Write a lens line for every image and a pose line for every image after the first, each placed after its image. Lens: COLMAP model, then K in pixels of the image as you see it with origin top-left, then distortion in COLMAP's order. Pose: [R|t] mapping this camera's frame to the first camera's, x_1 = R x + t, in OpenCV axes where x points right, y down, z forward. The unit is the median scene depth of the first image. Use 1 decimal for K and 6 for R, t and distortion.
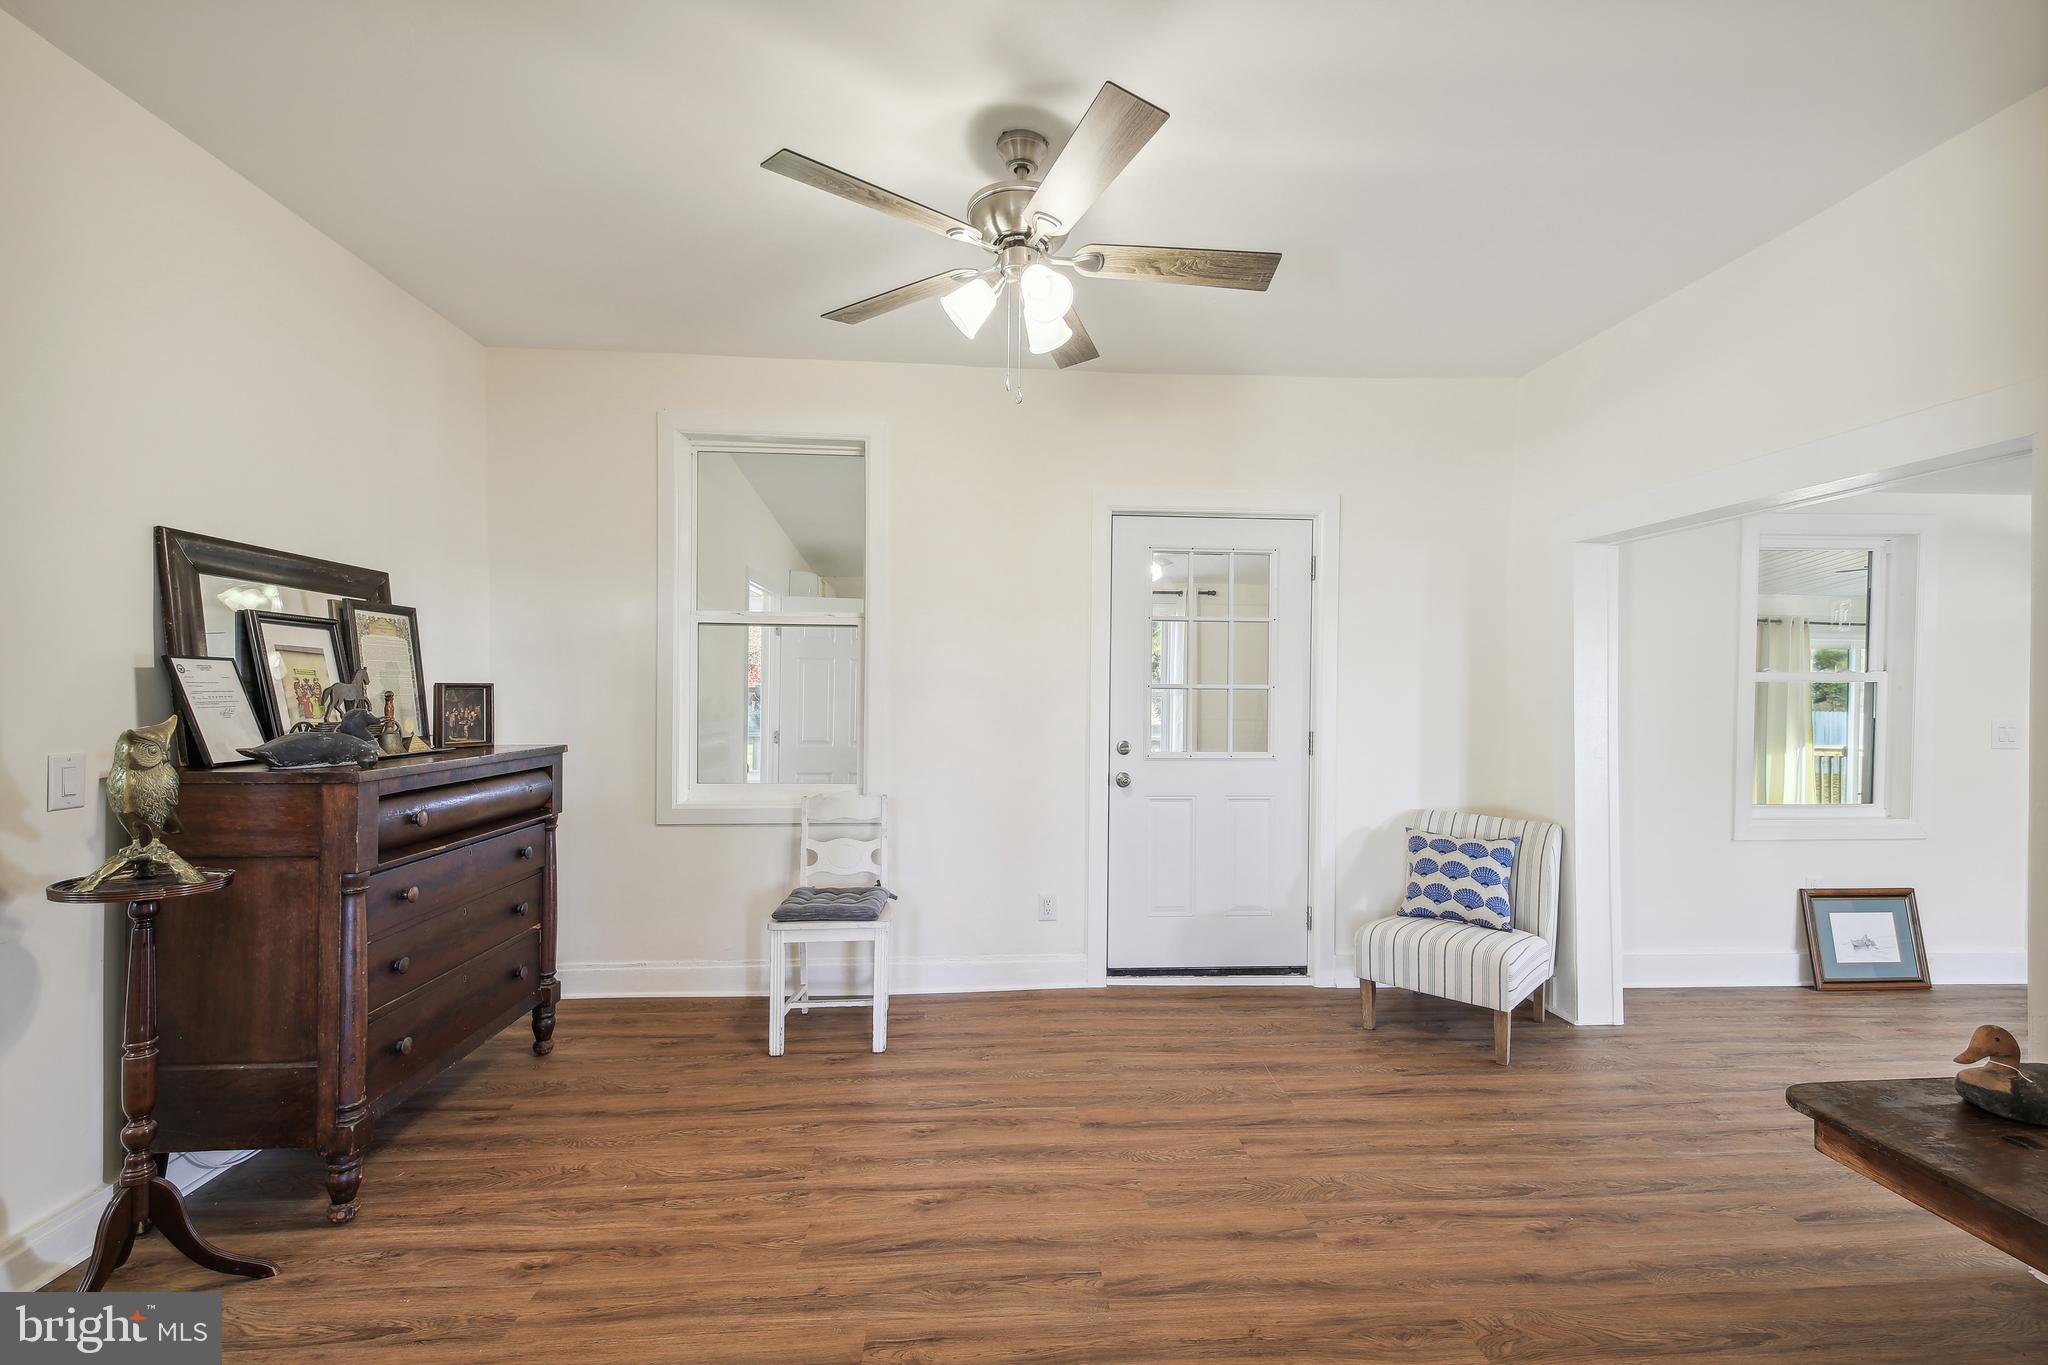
lens RADIAL K [[887.9, 0, 1028.7], [0, 887.9, 692.5], [0, 0, 1]] dist [0.000054, 0.000010]
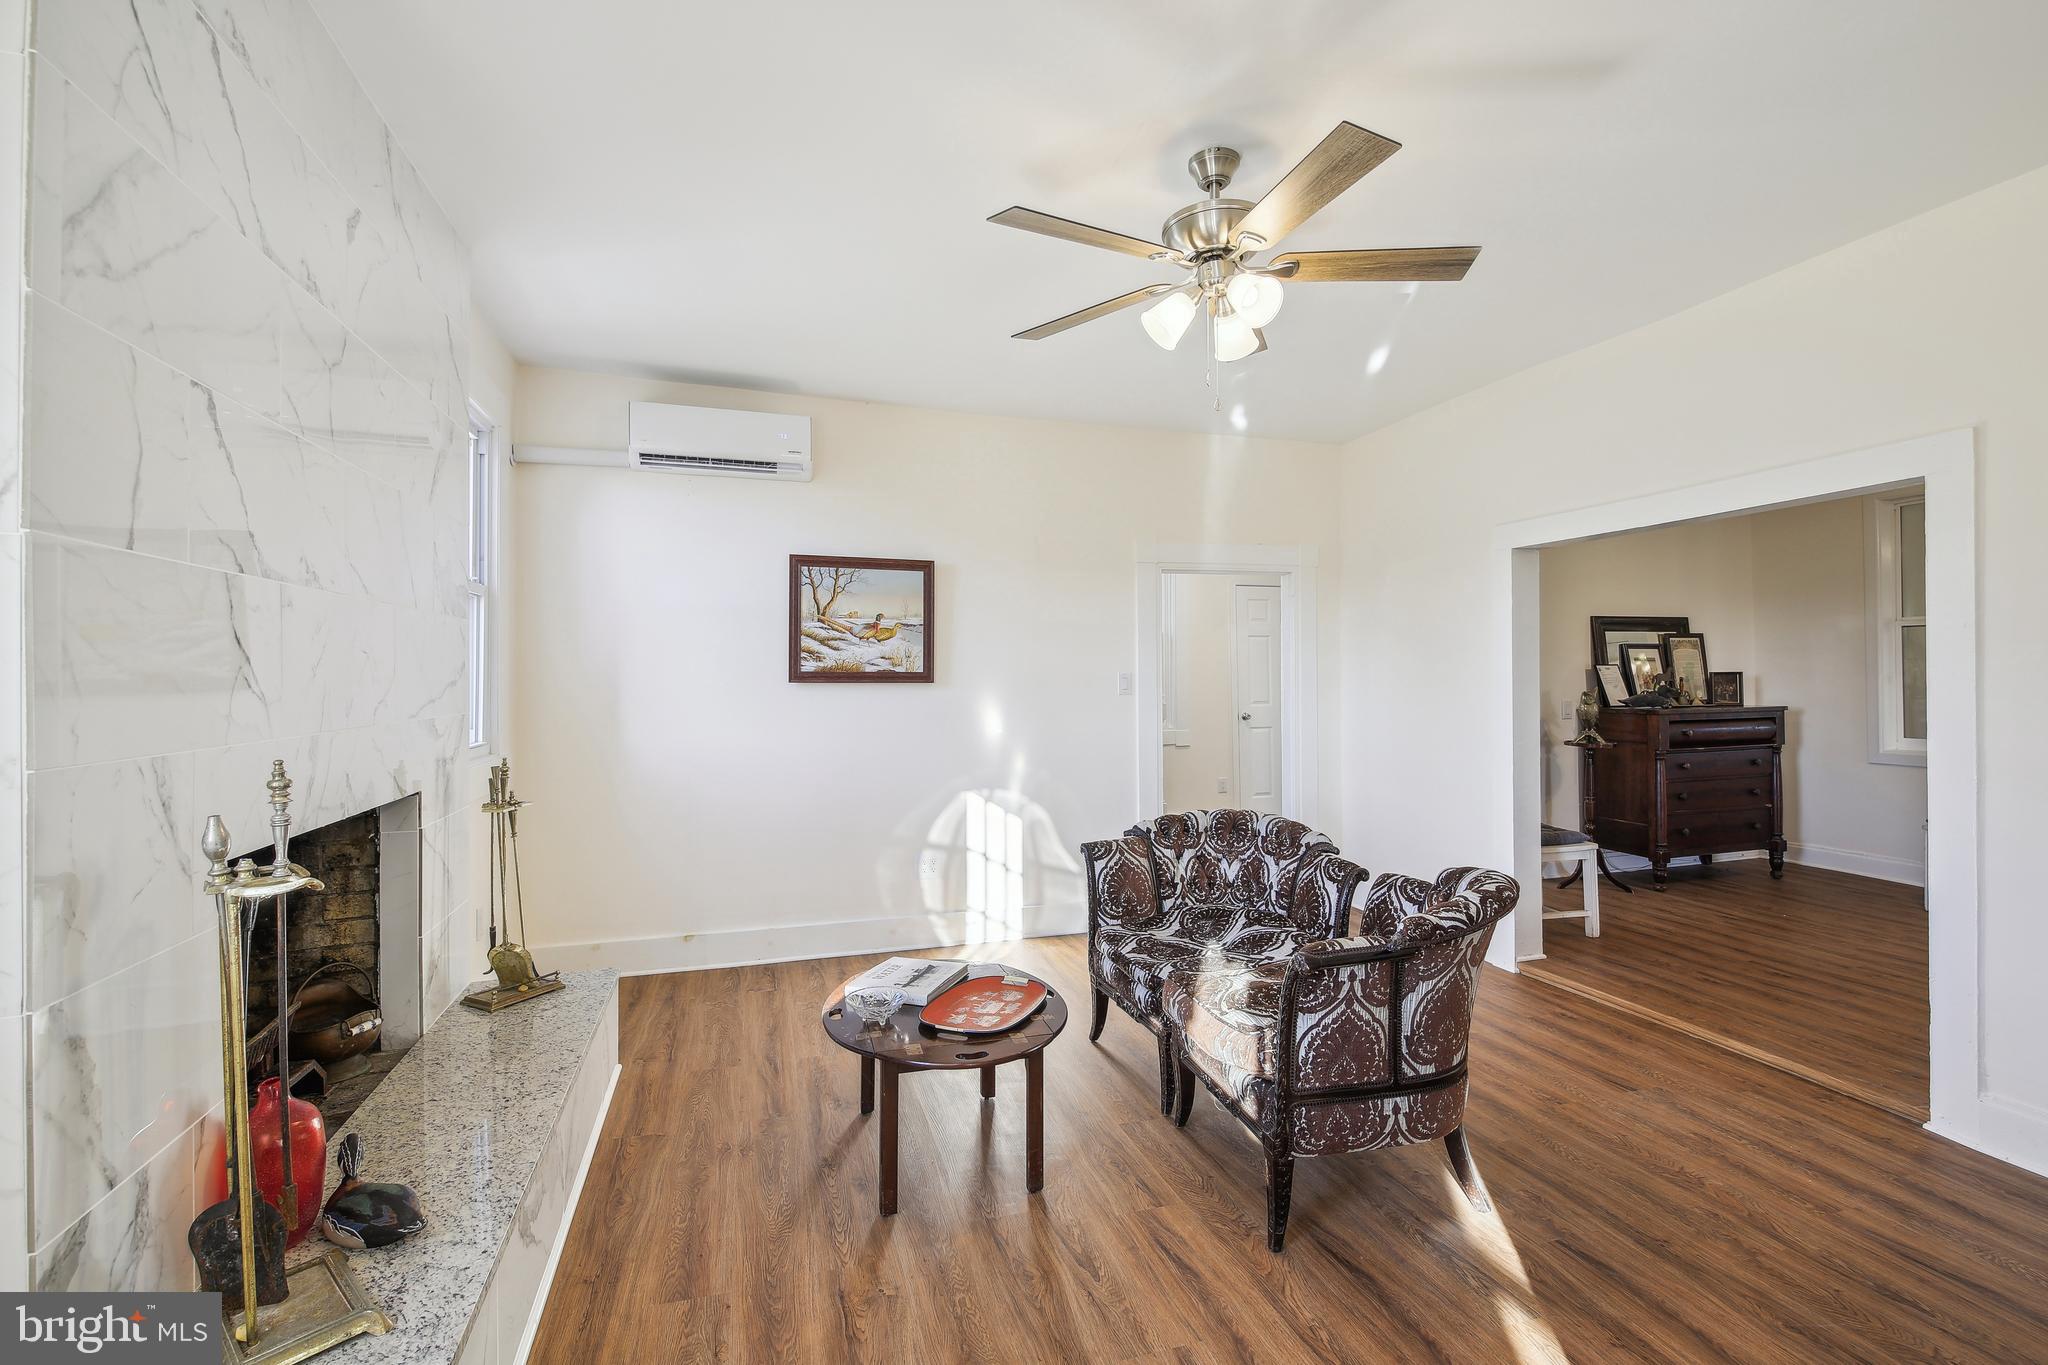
lens RADIAL K [[887.9, 0, 1058.1], [0, 887.9, 665.7], [0, 0, 1]] dist [0.000054, 0.000010]
pose [[0.245791, -0.015364, -0.969201, 1.127982], [0.009260, 0.999866, -0.013502, -0.015559], [0.969278, -0.005656, 0.245901, -1.130337]]
